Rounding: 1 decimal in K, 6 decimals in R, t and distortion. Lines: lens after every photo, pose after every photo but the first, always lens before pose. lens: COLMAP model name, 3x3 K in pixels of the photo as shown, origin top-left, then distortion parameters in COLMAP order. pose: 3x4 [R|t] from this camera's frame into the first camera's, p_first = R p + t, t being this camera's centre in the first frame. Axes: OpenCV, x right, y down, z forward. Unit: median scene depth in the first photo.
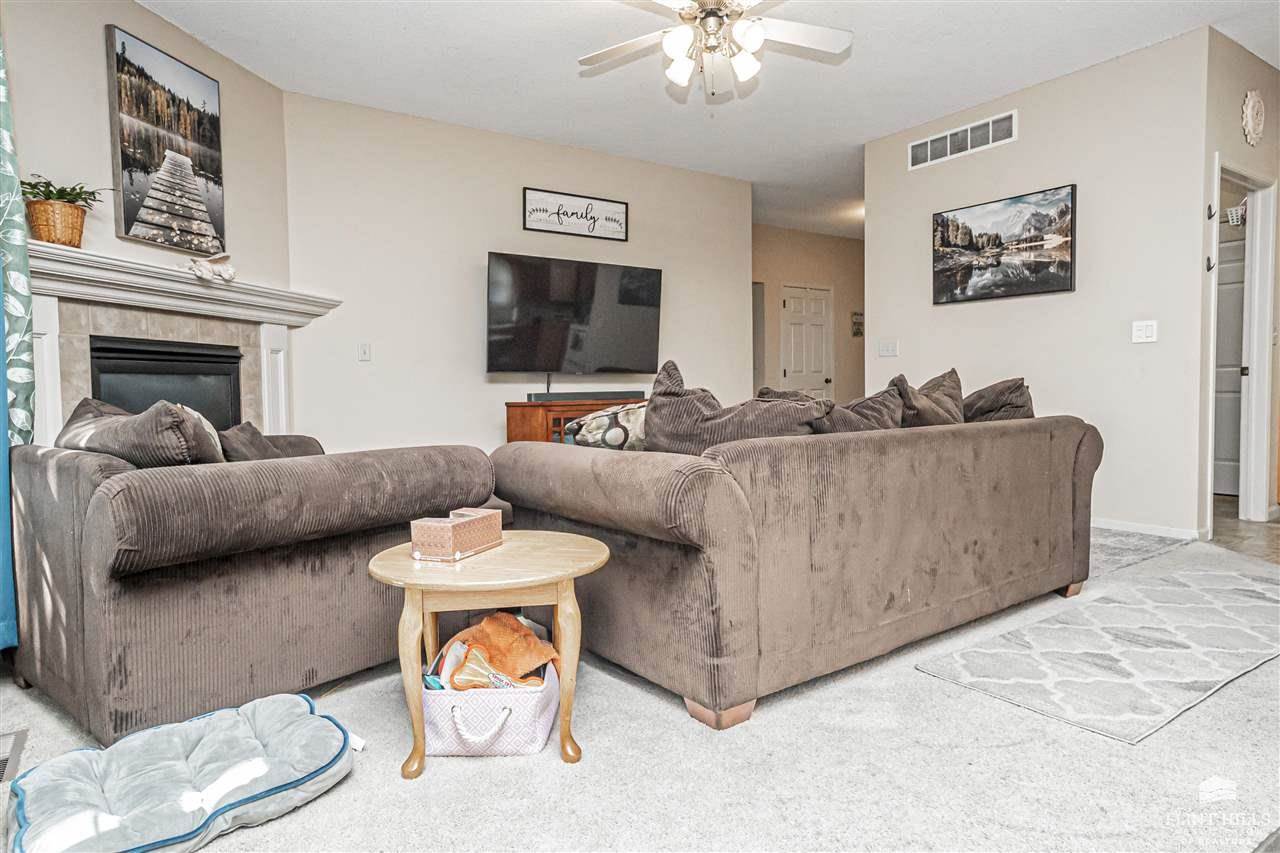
lens RADIAL K [[745.5, 0, 640.0], [0, 745.5, 426.5], [0, 0, 1]] dist [-0.003940, 0.015579]
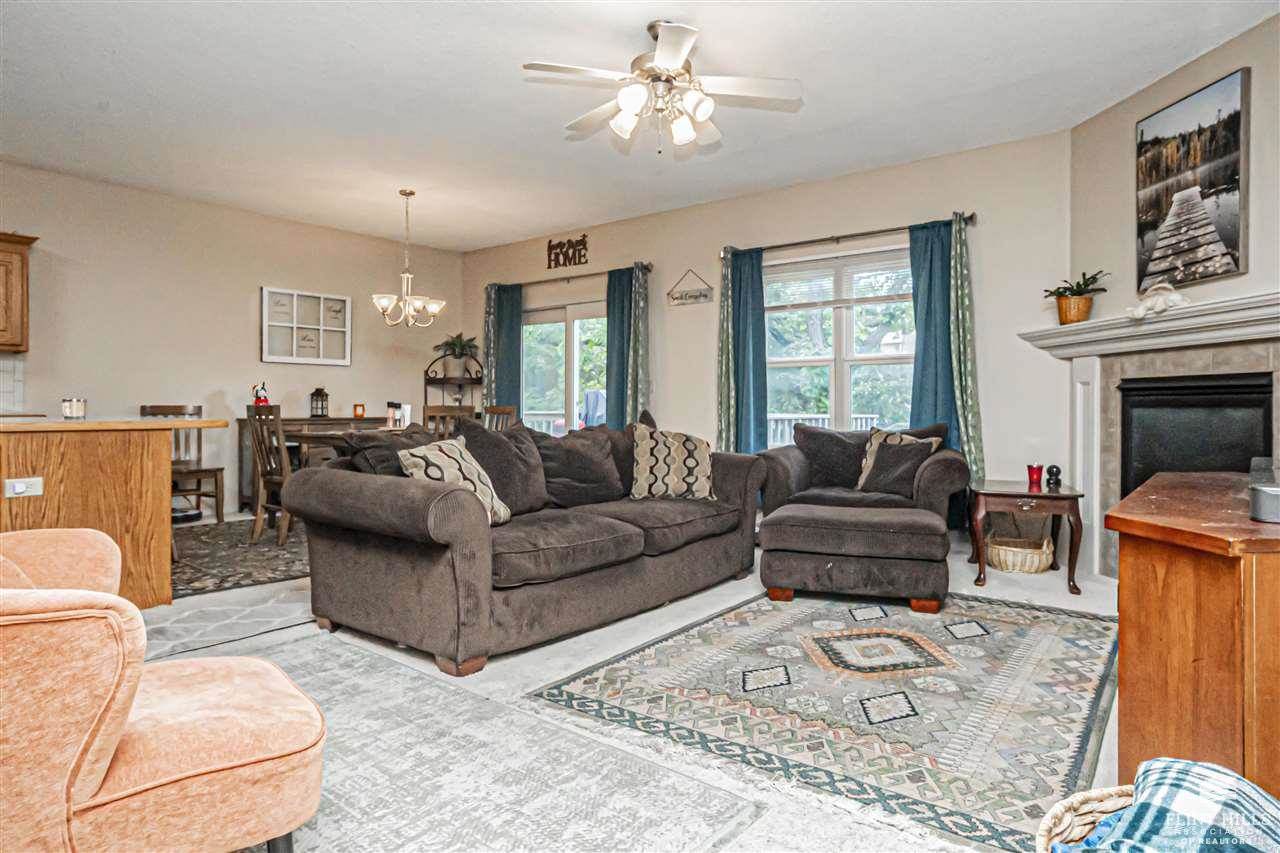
lens RADIAL K [[729.9, 0, 658.8], [0, 729.9, 388.2], [0, 0, 1]] dist [0.002747, 0.000567]
pose [[-0.959195, 0.009608, -0.282583, 0.340372], [0.000435, 0.999471, 0.032509, -0.127400], [0.282746, 0.031059, -0.958692, 1.721980]]
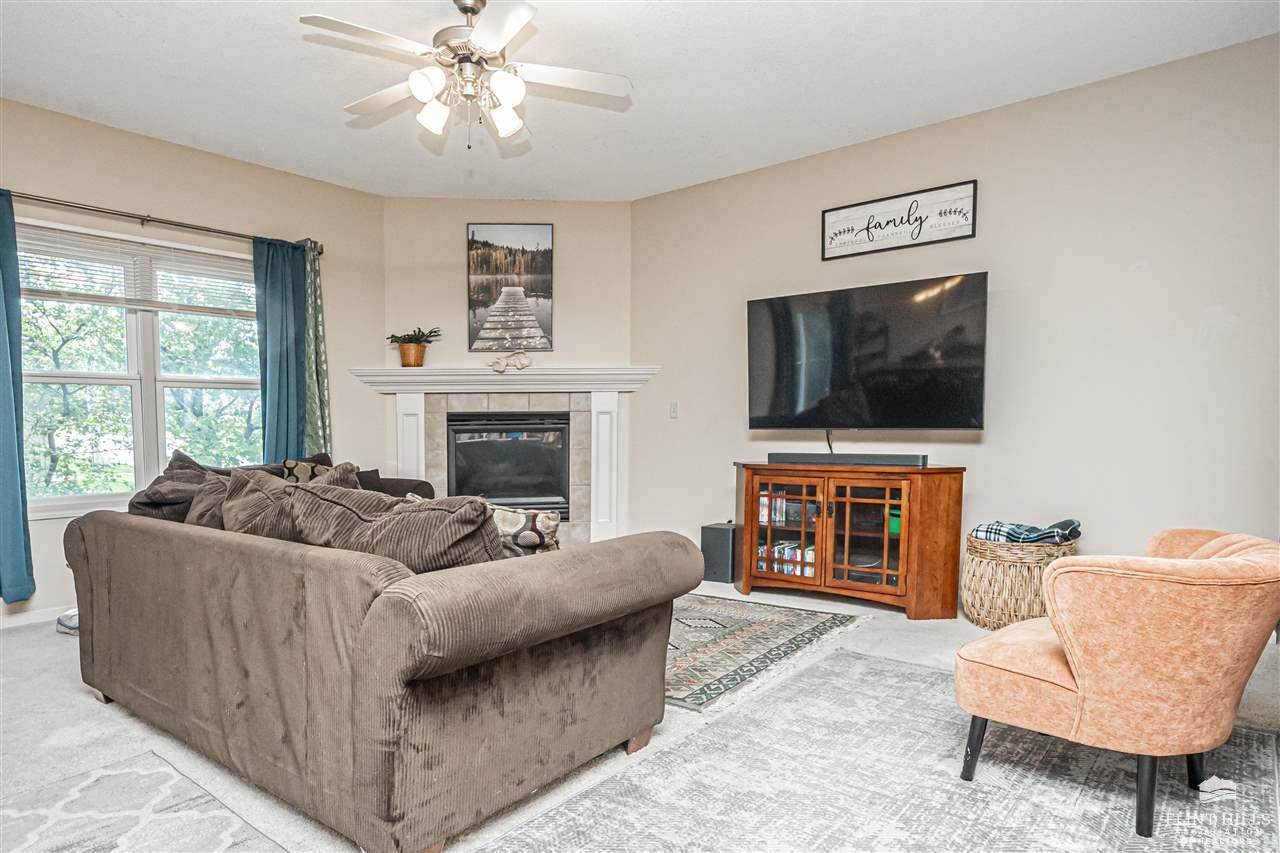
lens RADIAL K [[752.9, 0, 636.9], [0, 752.9, 475.5], [0, 0, 1]] dist [-0.002499, 0.000183]
pose [[0.267020, 0.081638, -0.960227, 0.923324], [-0.044007, 0.996399, 0.072476, -0.104977], [0.962686, 0.022904, 0.269651, 0.825222]]
